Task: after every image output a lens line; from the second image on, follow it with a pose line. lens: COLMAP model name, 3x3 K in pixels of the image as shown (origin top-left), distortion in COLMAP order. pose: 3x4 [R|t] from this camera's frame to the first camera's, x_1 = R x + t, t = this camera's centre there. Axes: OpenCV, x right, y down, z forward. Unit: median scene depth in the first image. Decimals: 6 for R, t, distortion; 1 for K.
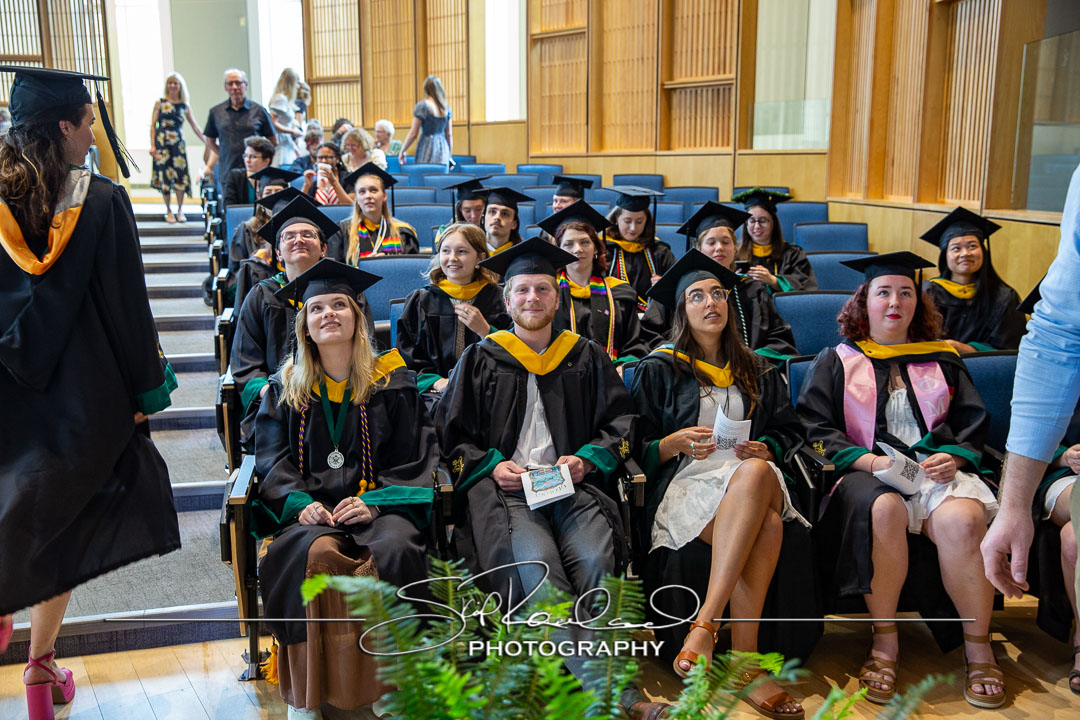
lens RADIAL K [[1059.2, 0, 587.5], [0, 1059.2, 363.4], [0, 0, 1]] dist [-0.004227, -0.000359]
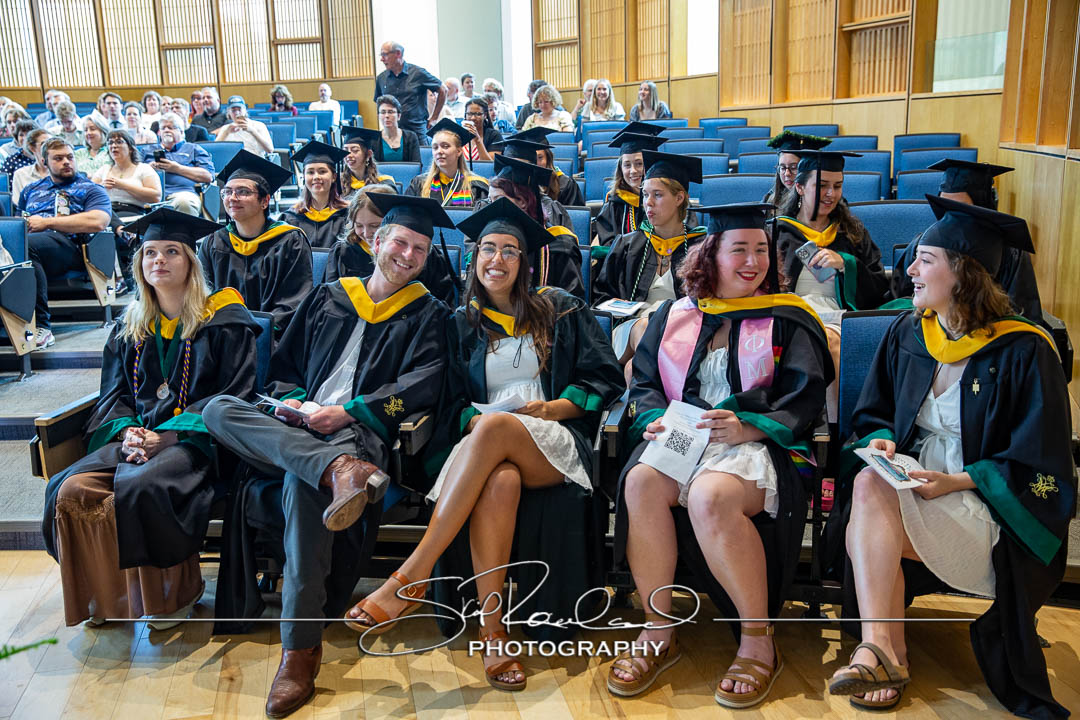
lens RADIAL K [[1040.2, 0, 540.0], [0, 1040.2, 360.0], [0, 0, 1]] dist [-0.002308, 0.005456]
pose [[0.943765, 0.043529, -0.327740, 0.137917], [-0.031897, 0.998659, 0.040788, 0.001042], [0.329076, -0.028041, 0.943887, 0.040004]]
